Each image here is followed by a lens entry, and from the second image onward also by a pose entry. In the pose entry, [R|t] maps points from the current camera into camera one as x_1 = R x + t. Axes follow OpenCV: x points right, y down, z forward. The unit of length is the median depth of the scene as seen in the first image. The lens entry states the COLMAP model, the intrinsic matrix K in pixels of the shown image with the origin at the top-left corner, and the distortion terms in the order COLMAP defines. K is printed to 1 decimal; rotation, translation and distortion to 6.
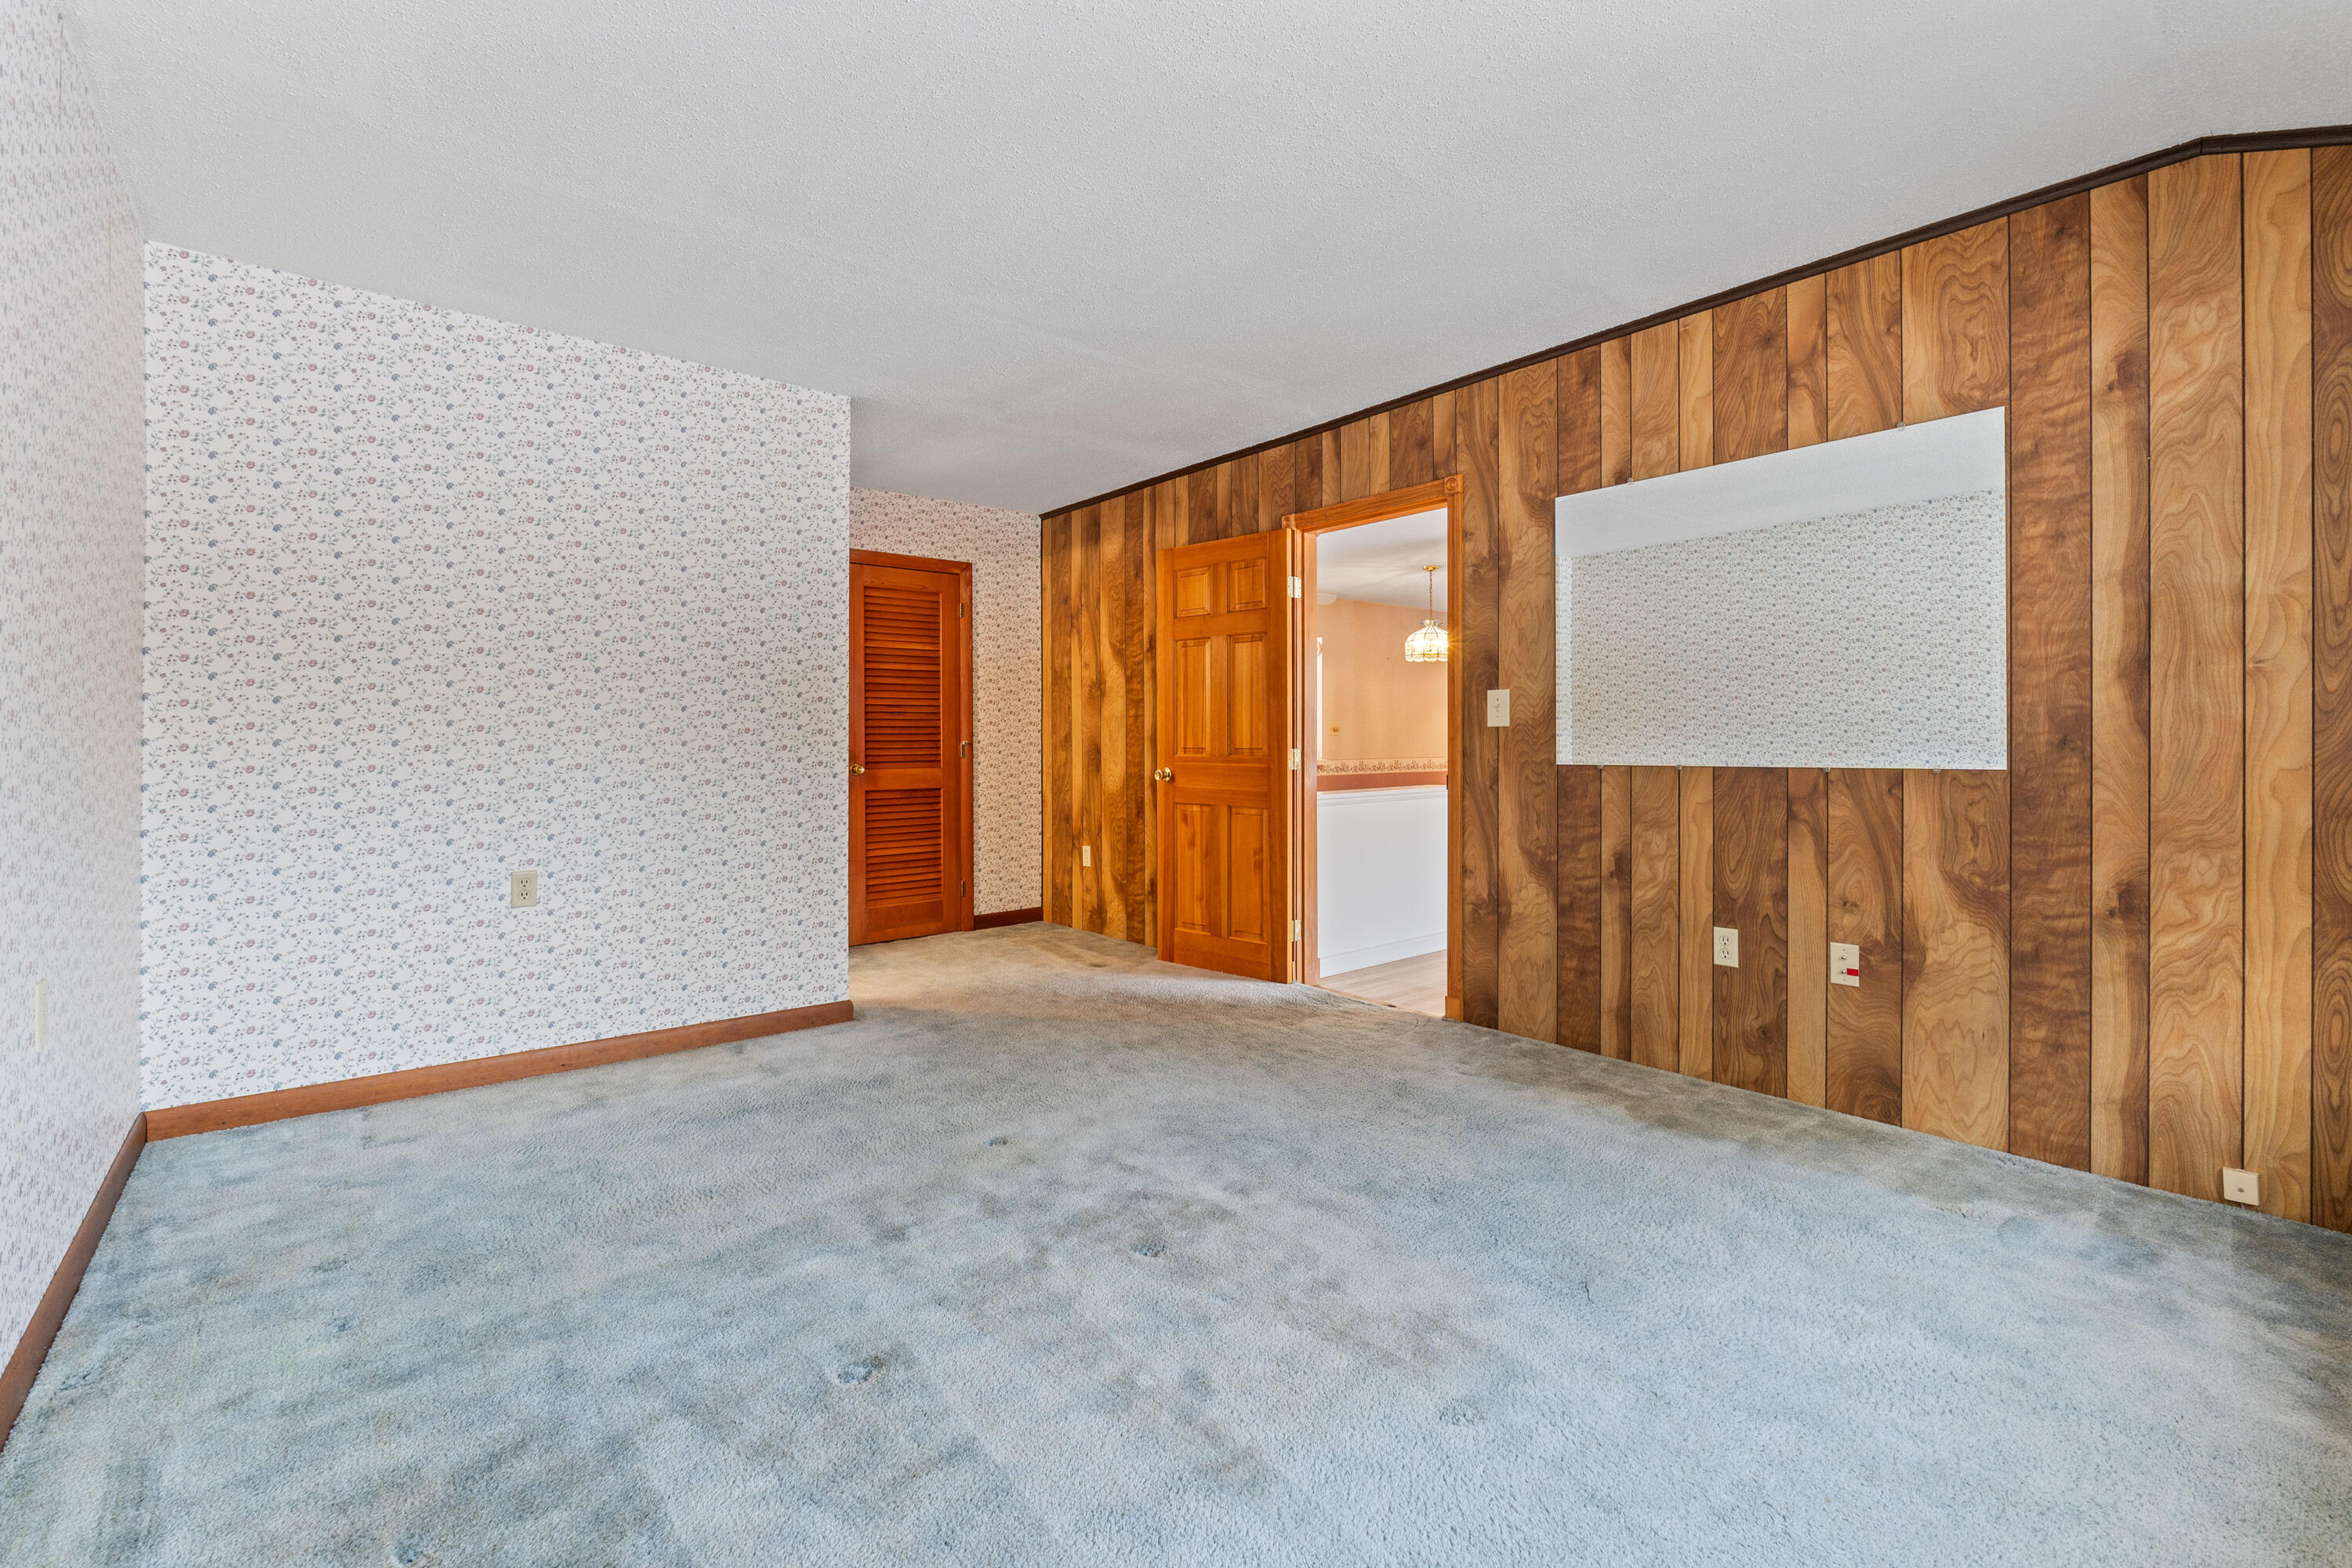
lens RADIAL K [[988.8, 0, 1160.5], [0, 988.8, 744.4], [0, 0, 1]] dist [-0.007801, -0.000868]
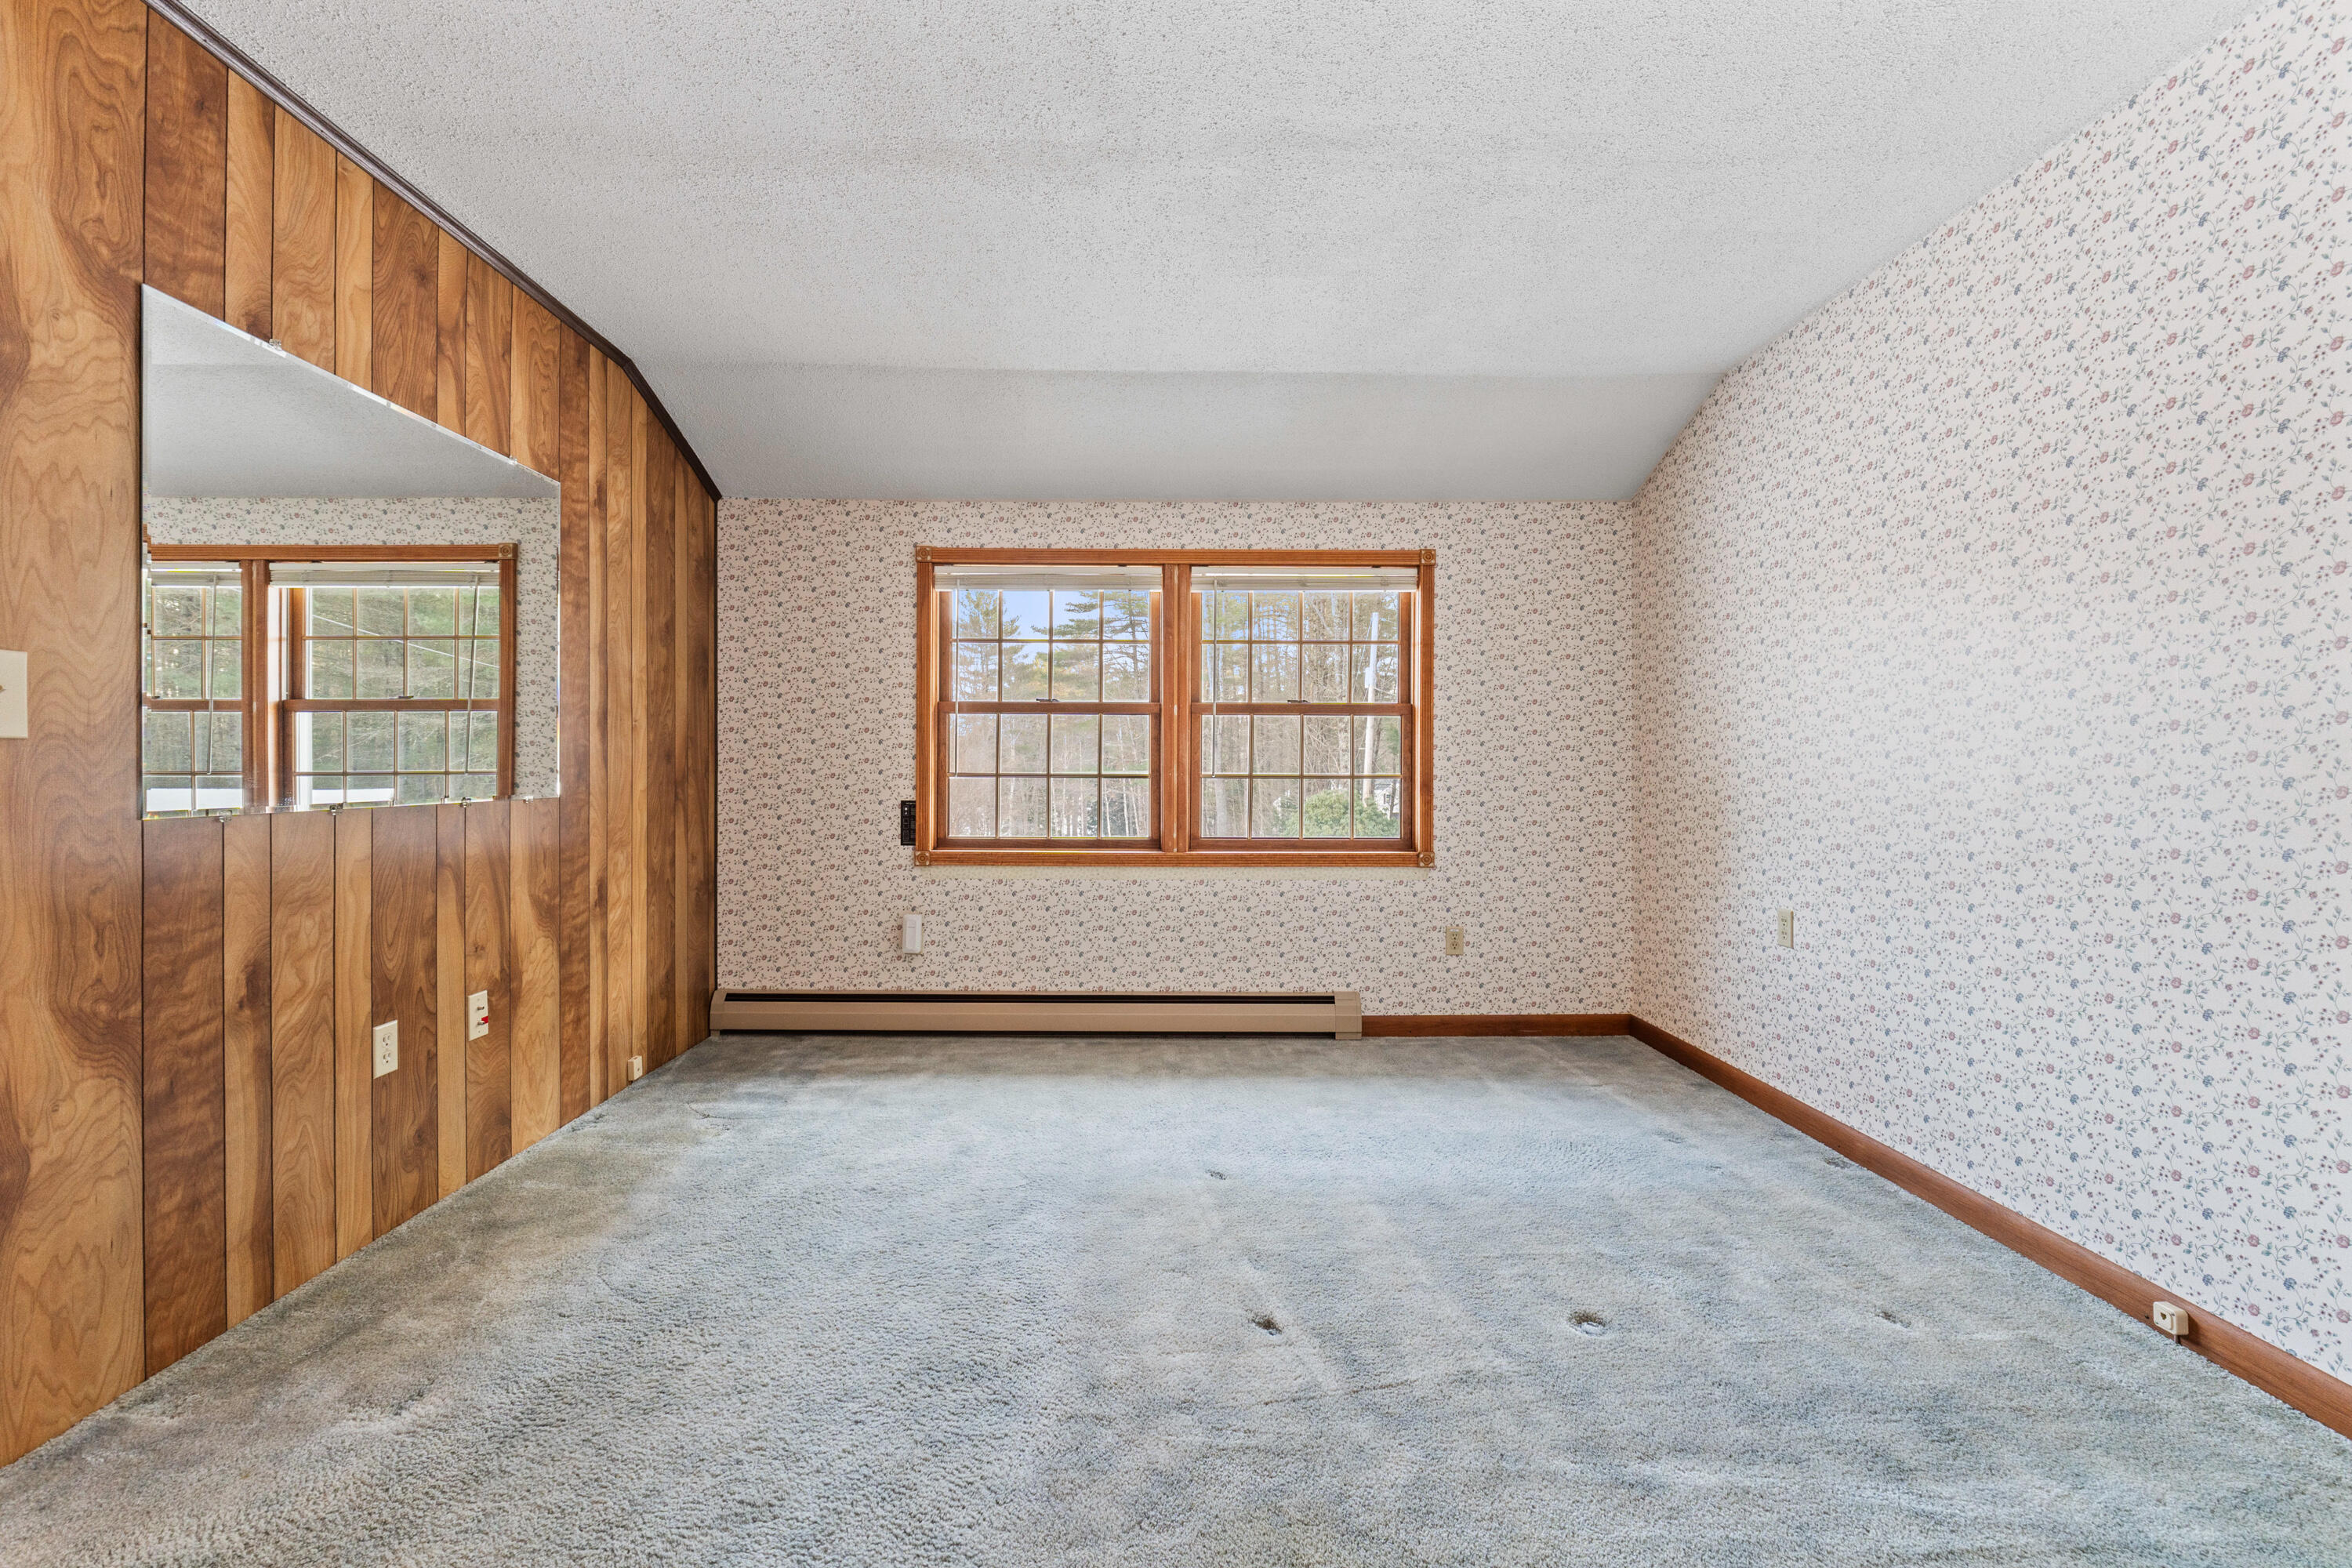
lens RADIAL K [[988.8, 0, 1172.5], [0, 988.8, 763.7], [0, 0, 1]] dist [-0.007801, -0.000868]
pose [[-0.780467, 0.003486, 0.625187, -0.367177], [-0.000572, 0.999980, -0.006291, -0.005919], [-0.625196, -0.005268, -0.780450, 1.244442]]
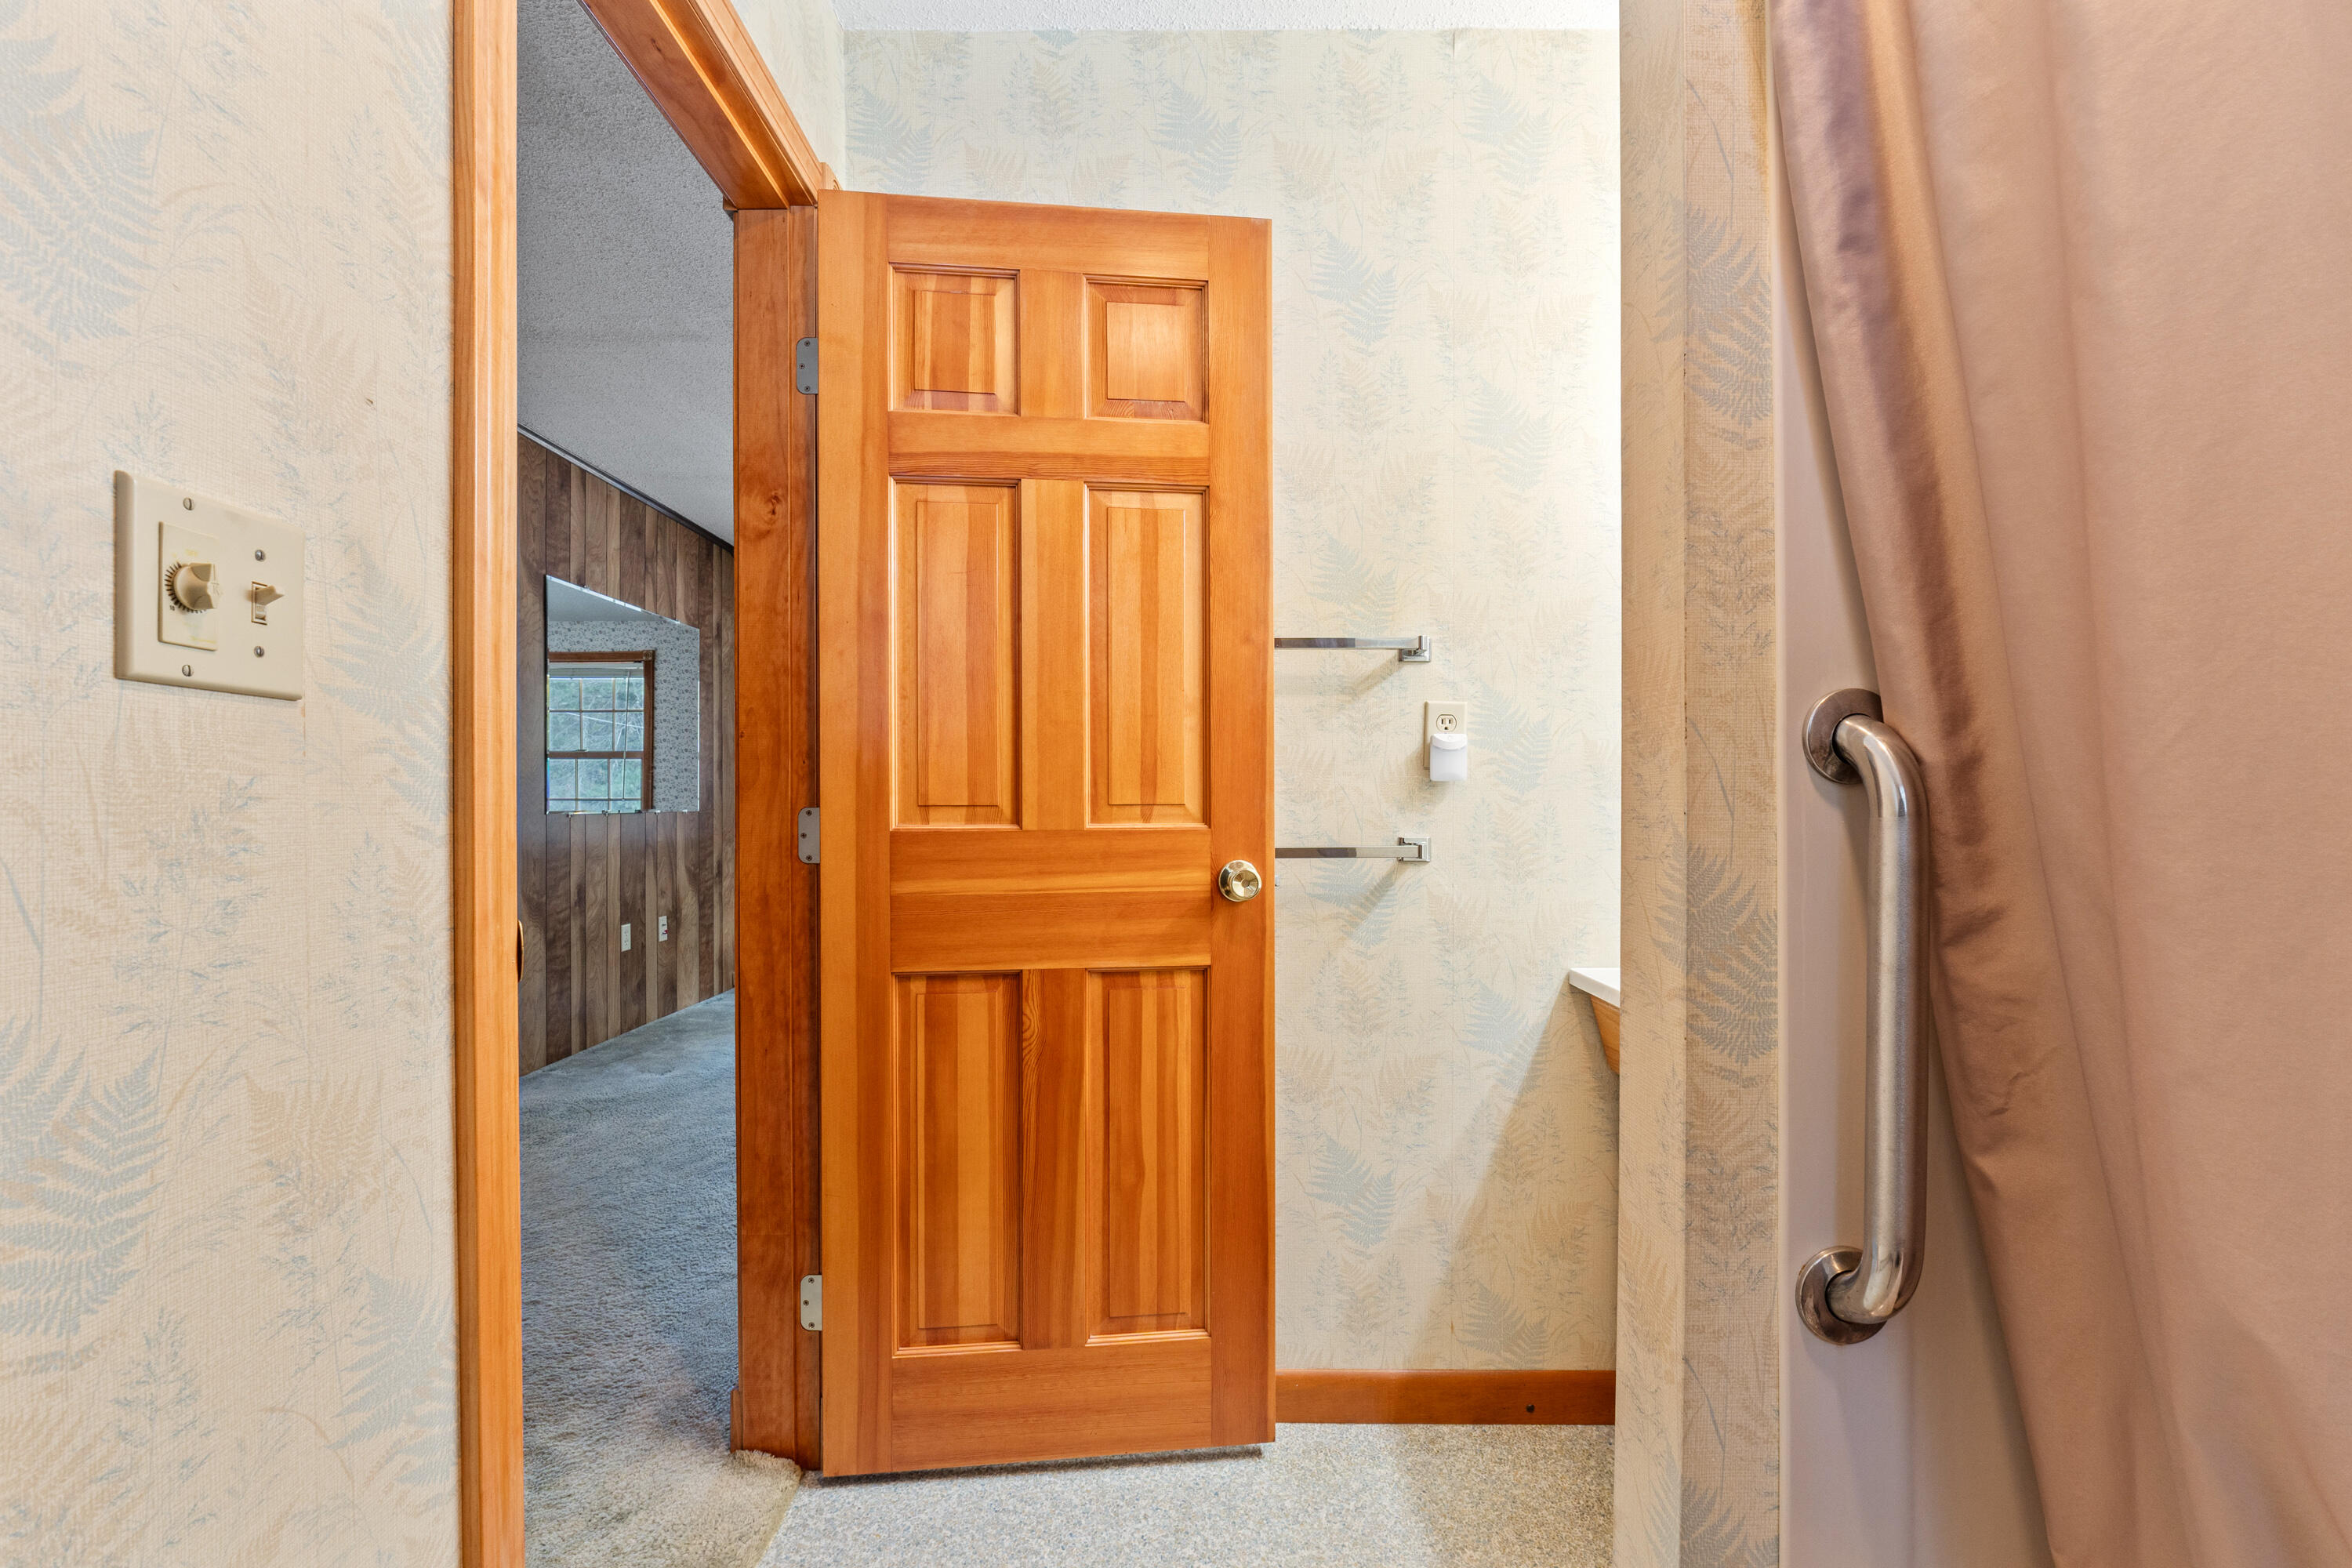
lens RADIAL K [[988.8, 0, 1183.3], [0, 988.8, 794.4], [0, 0, 1]] dist [-0.007801, -0.000868]
pose [[-0.767323, 0.006730, 0.641225, -1.014143], [0.000938, 0.999956, -0.009372, 0.009905], [-0.641260, -0.006590, -0.767295, 1.634033]]
